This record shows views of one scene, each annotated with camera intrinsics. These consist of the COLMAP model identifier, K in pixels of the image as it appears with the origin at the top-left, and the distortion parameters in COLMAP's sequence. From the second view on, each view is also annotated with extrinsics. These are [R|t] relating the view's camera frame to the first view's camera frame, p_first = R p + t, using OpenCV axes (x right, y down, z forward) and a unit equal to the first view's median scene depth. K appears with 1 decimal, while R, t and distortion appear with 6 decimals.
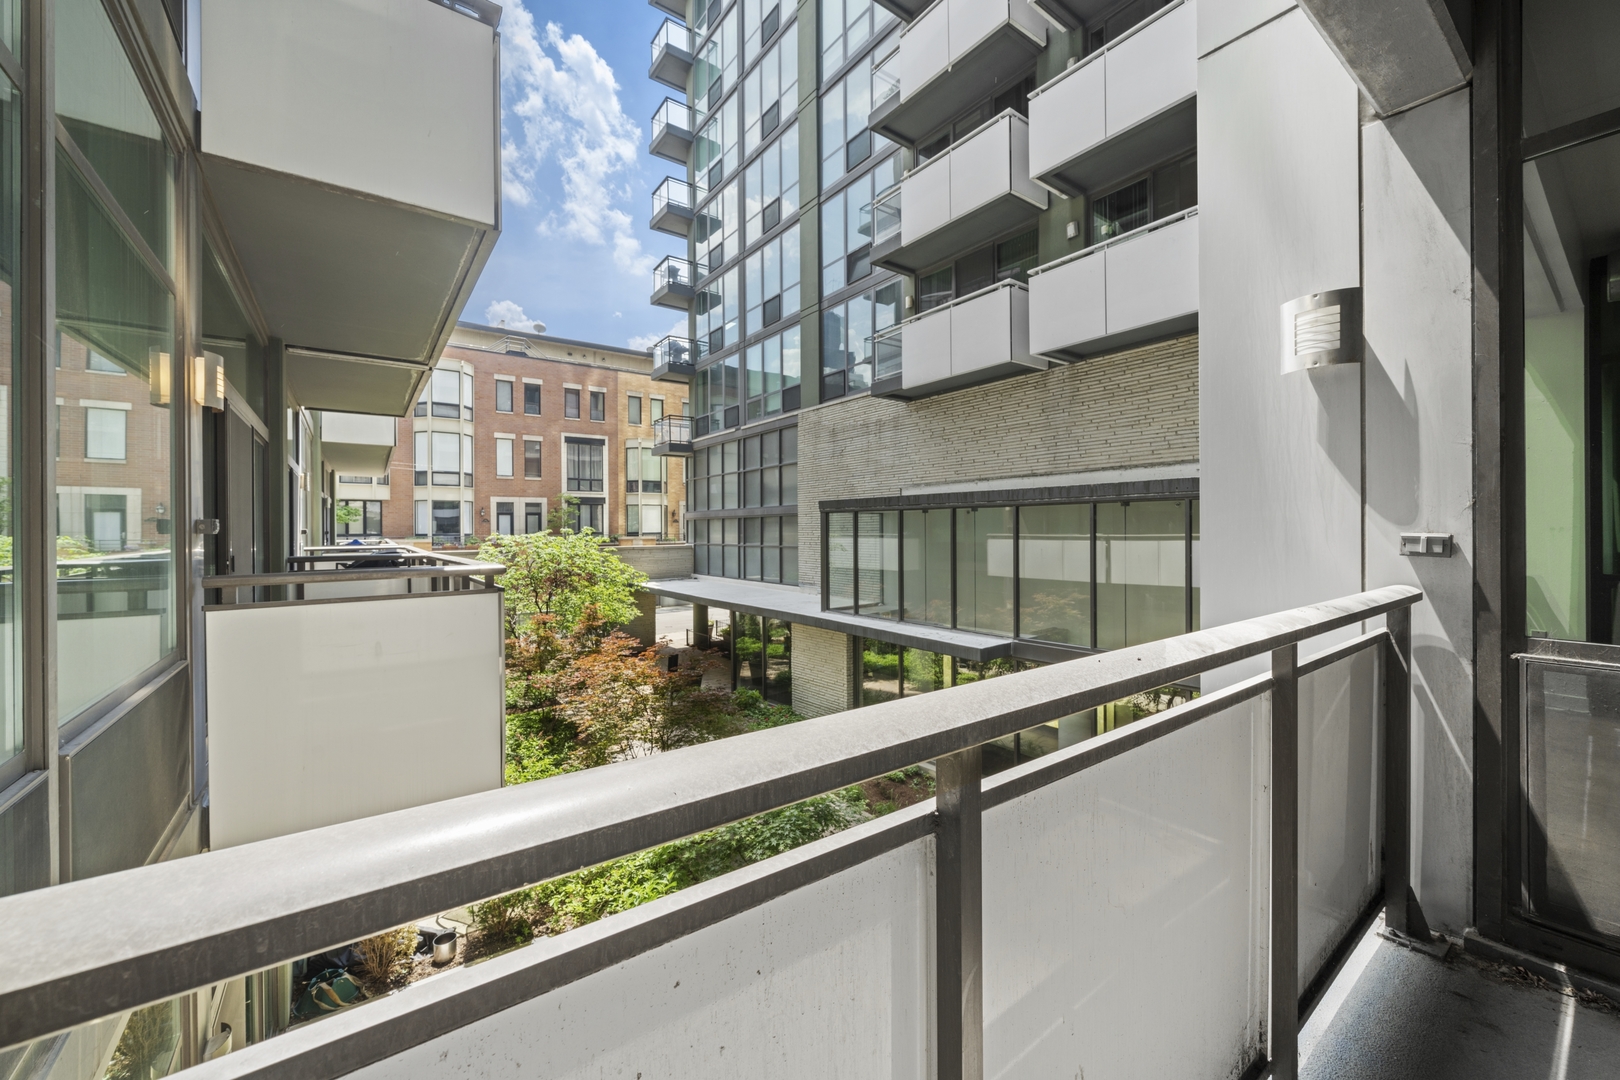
lens RADIAL K [[581.9, 0, 816.1], [0, 581.9, 525.5], [0, 0, 1]] dist [-0.005450, 0.000039]
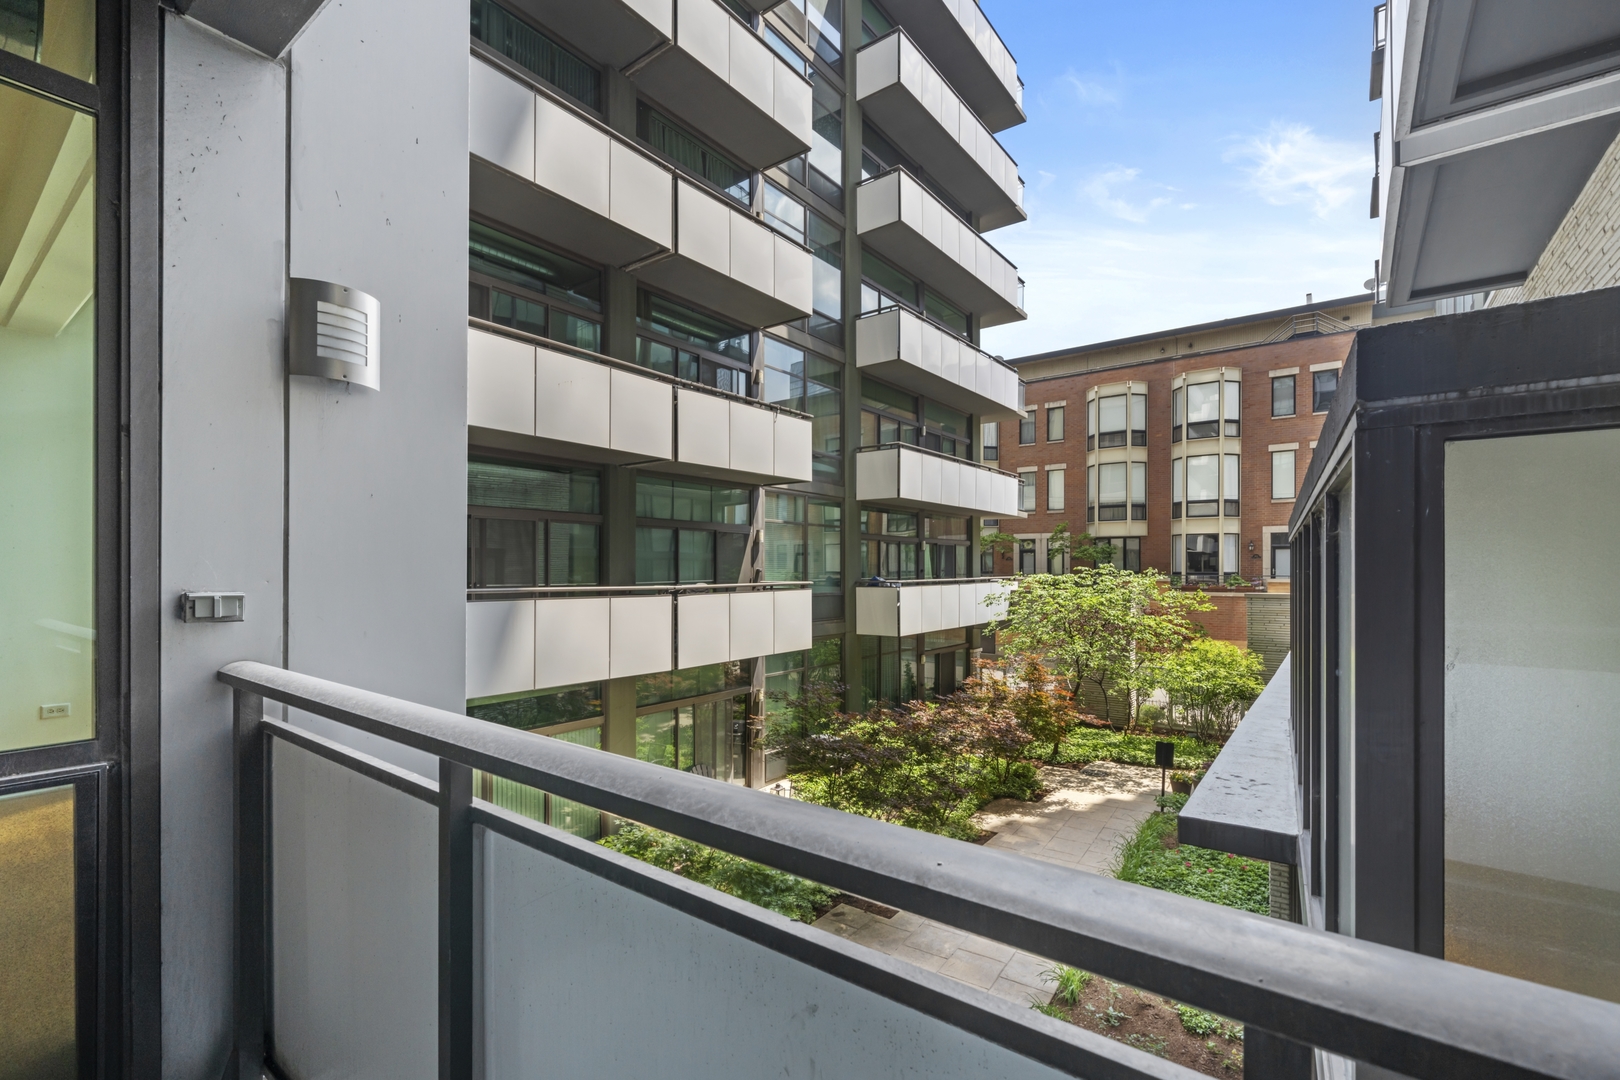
lens RADIAL K [[711.0, 0, 826.1], [0, 711.0, 570.0], [0, 0, 1]] dist [0.001325, -0.000386]
pose [[0.246497, 0.014491, -0.969035, 0.239943], [-0.003459, 0.999895, 0.014073, -0.001664], [0.969137, -0.000117, 0.246521, 0.174551]]
